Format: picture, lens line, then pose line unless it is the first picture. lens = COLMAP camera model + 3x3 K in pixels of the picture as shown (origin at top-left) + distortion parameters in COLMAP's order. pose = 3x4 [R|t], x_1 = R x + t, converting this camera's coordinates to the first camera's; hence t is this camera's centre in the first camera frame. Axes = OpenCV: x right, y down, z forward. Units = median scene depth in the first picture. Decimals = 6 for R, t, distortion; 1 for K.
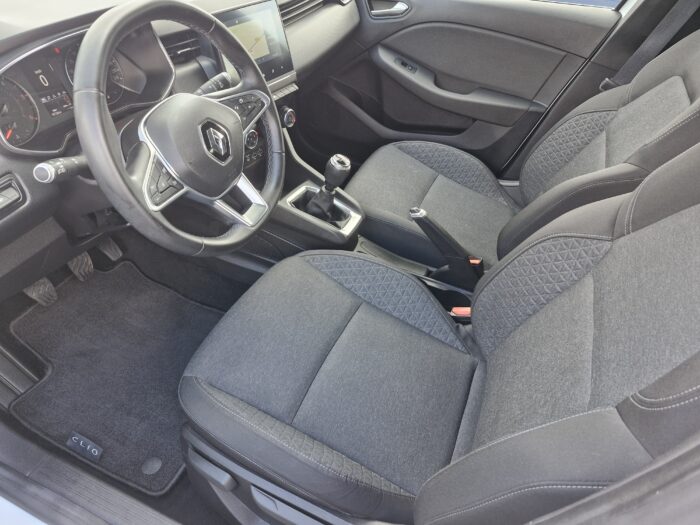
lens RADIAL K [[463.1, 0, 350.0], [0, 463.1, 262.5], [0, 0, 1]] dist [0.084318, -0.095069]
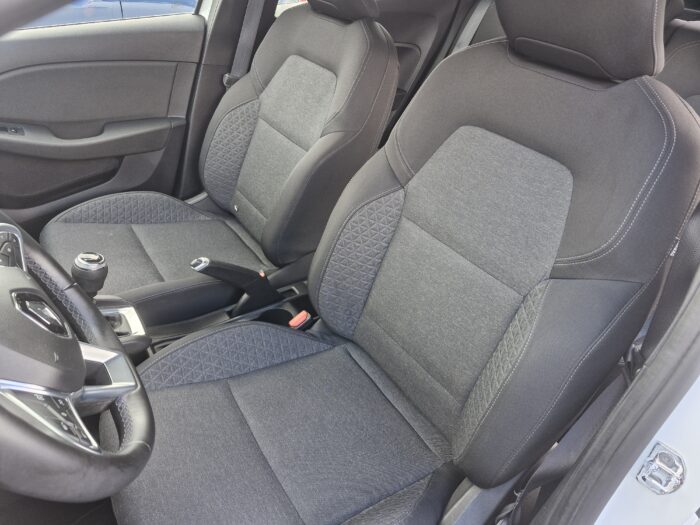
lens RADIAL K [[463.1, 0, 350.0], [0, 463.1, 262.5], [0, 0, 1]] dist [0.084318, -0.095069]
pose [[0.558458, -0.528754, 0.639175, -0.227474], [0.535965, 0.818094, 0.208482, -0.122039], [-0.633141, 0.226147, 0.740264, 0.135290]]
